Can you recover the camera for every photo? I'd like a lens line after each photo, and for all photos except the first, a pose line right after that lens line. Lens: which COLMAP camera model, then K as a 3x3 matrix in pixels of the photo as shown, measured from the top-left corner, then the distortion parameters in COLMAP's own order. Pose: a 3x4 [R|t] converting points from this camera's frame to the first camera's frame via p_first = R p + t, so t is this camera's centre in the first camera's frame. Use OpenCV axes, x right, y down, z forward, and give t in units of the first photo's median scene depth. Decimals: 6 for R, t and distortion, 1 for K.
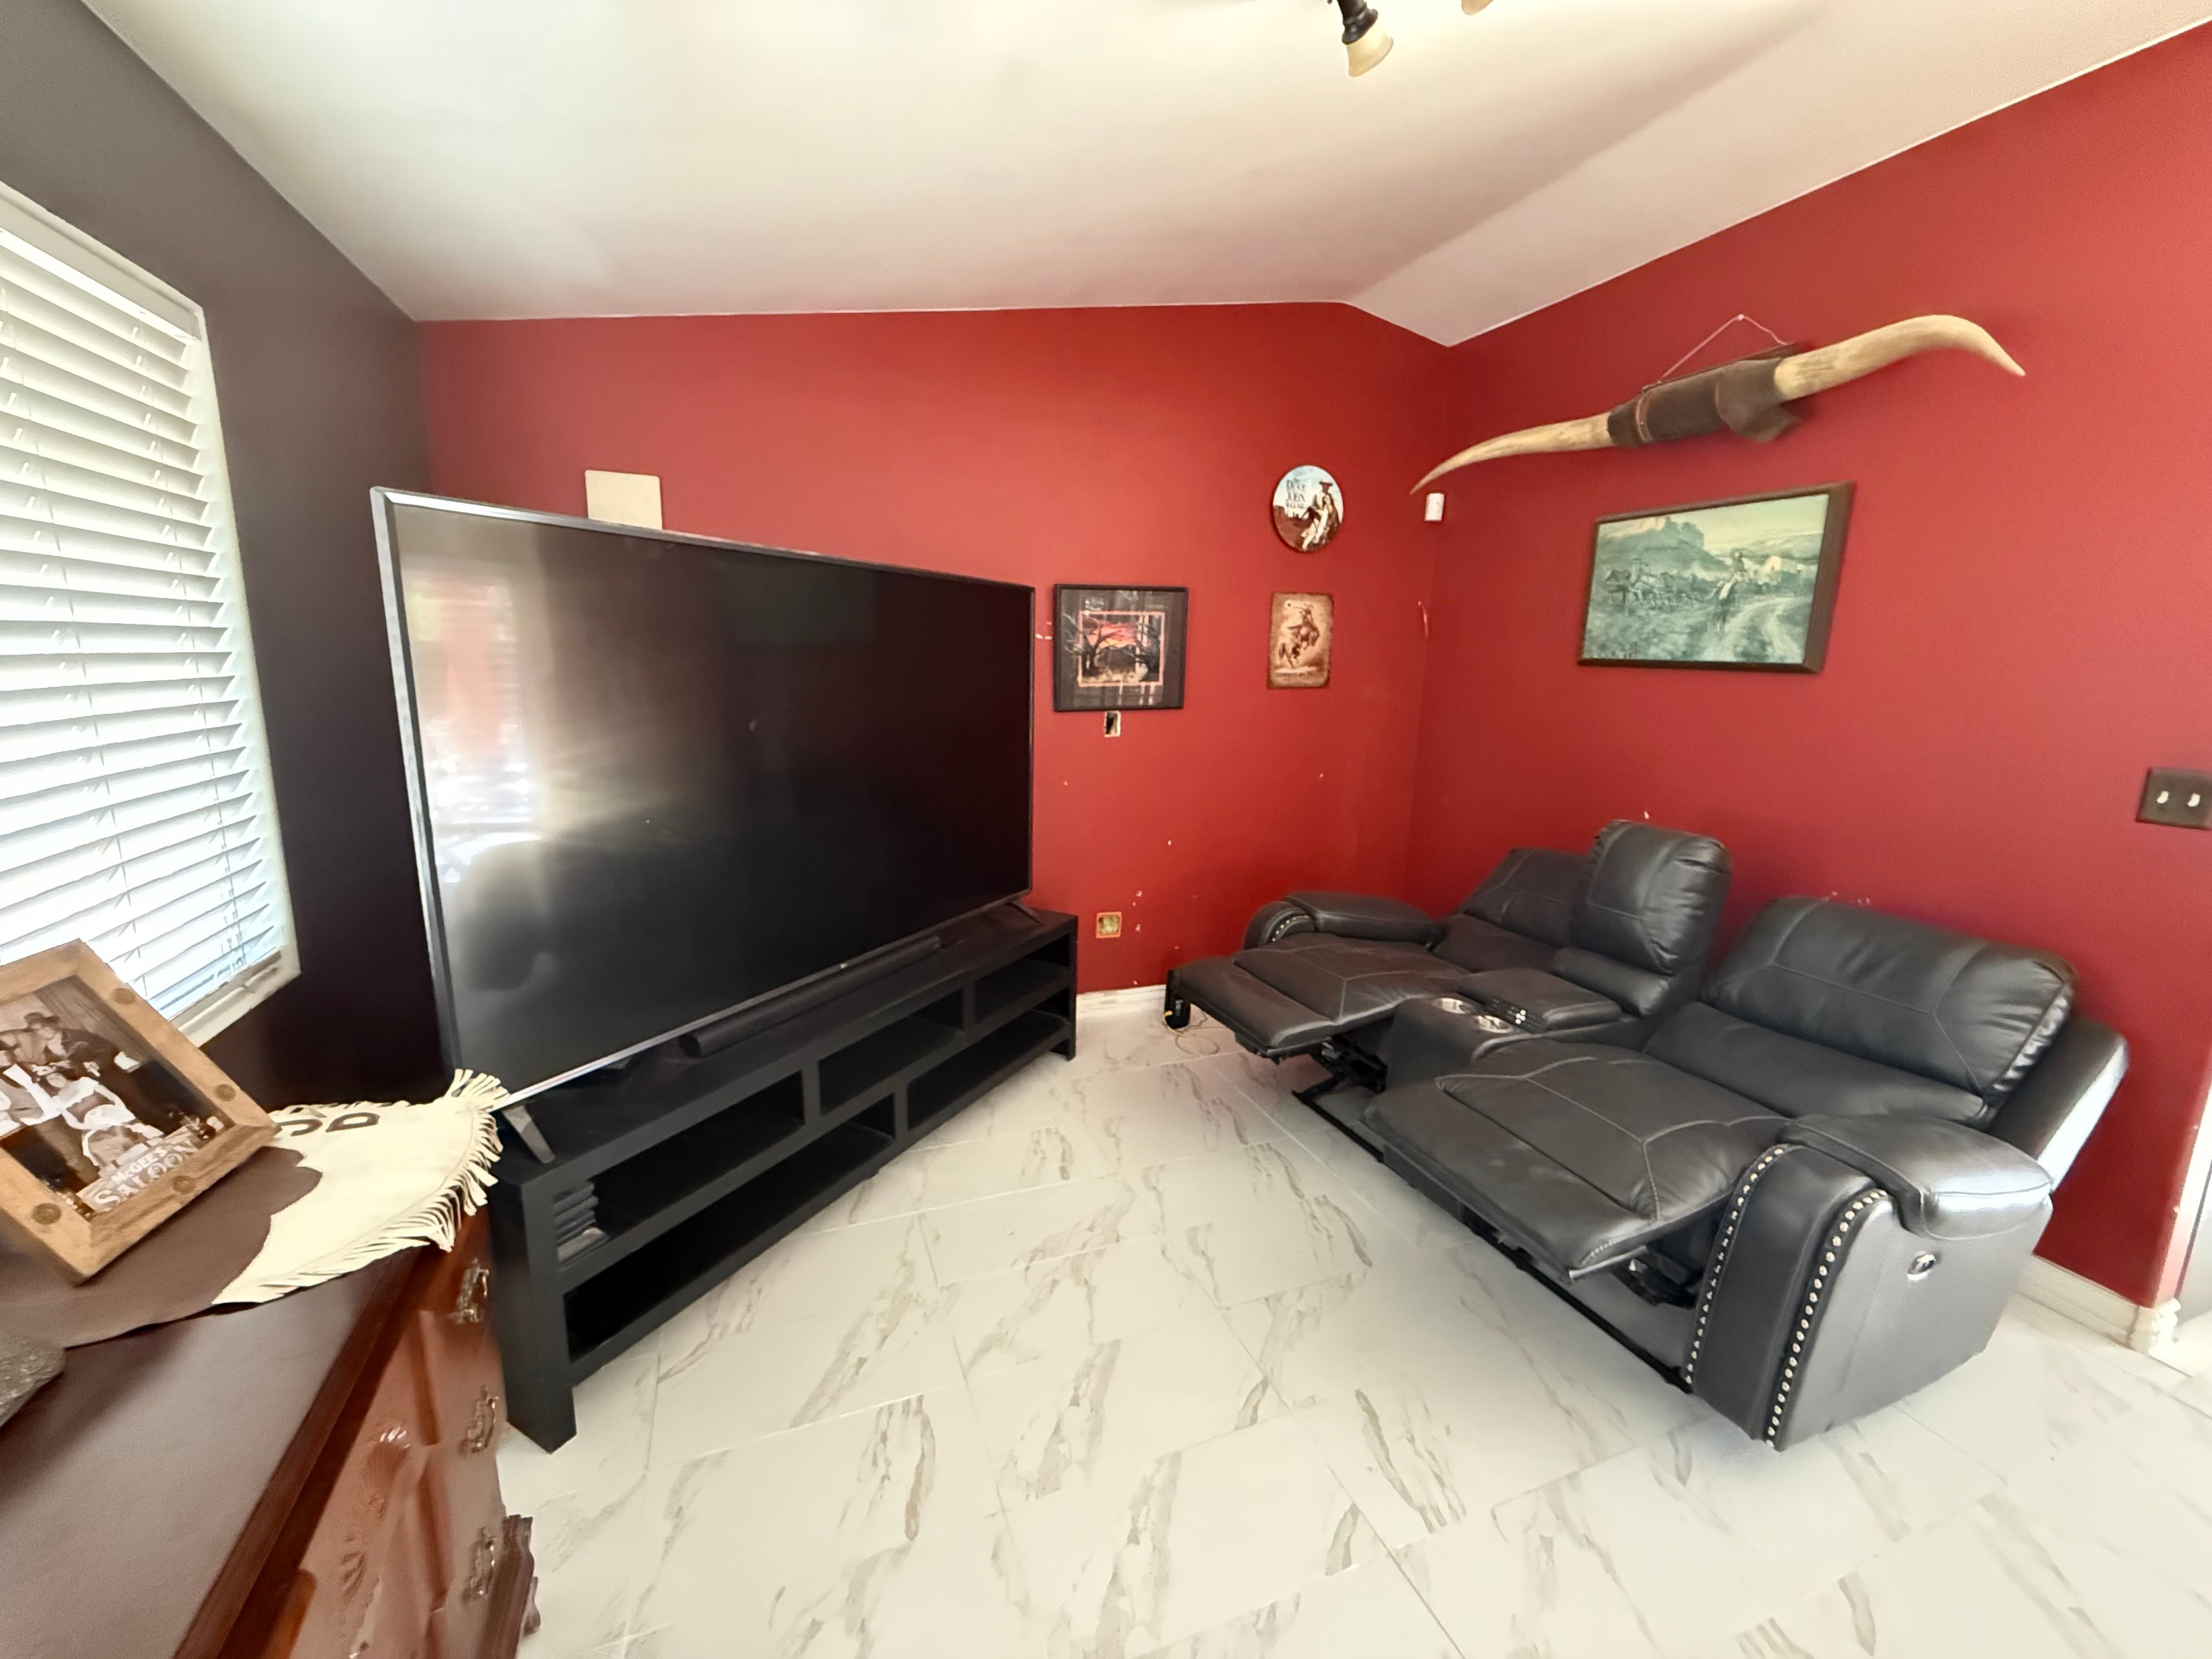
lens RADIAL K [[881.1, 0, 1103.7], [0, 881.1, 826.9], [0, 0, 1]] dist [-0.001576, 0.000648]
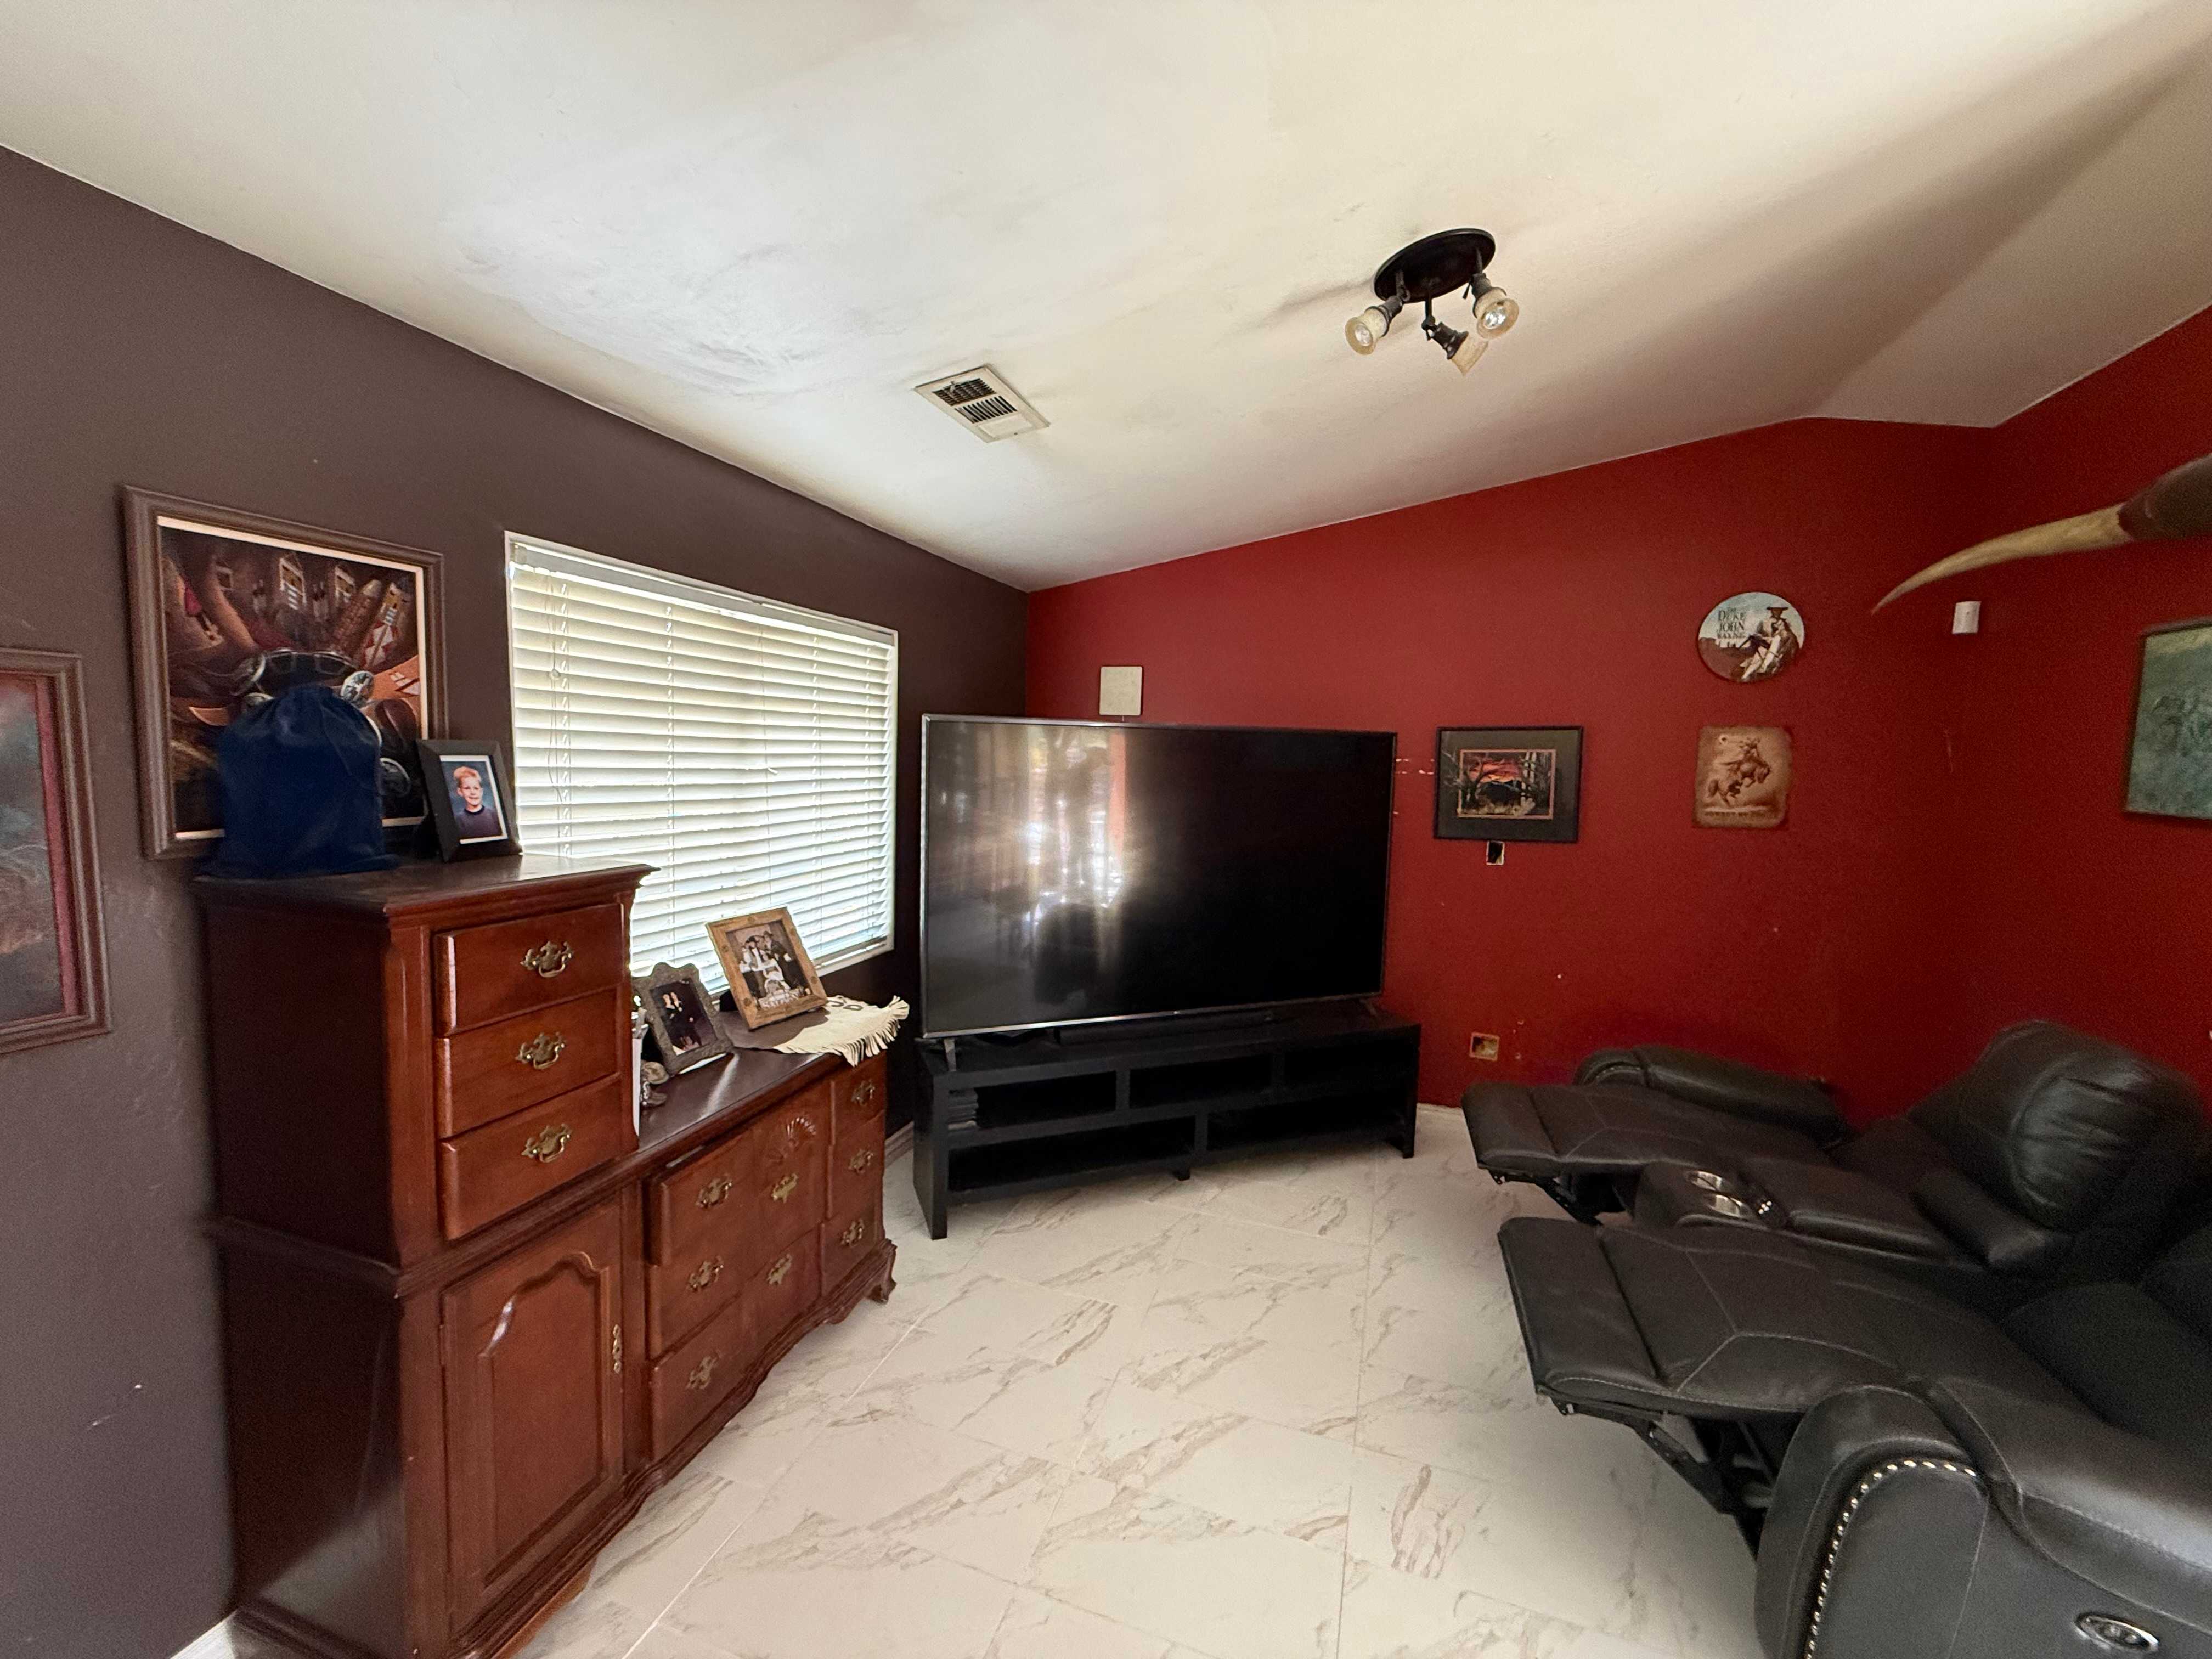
lens RADIAL K [[881.1, 0, 1103.1], [0, 881.1, 827.2], [0, 0, 1]] dist [-0.001576, 0.000648]
pose [[0.759067, 0.051884, -0.648942, 0.399104], [-0.130048, 0.988812, -0.073060, -0.010822], [0.637891, 0.139851, 0.757322, -0.126463]]
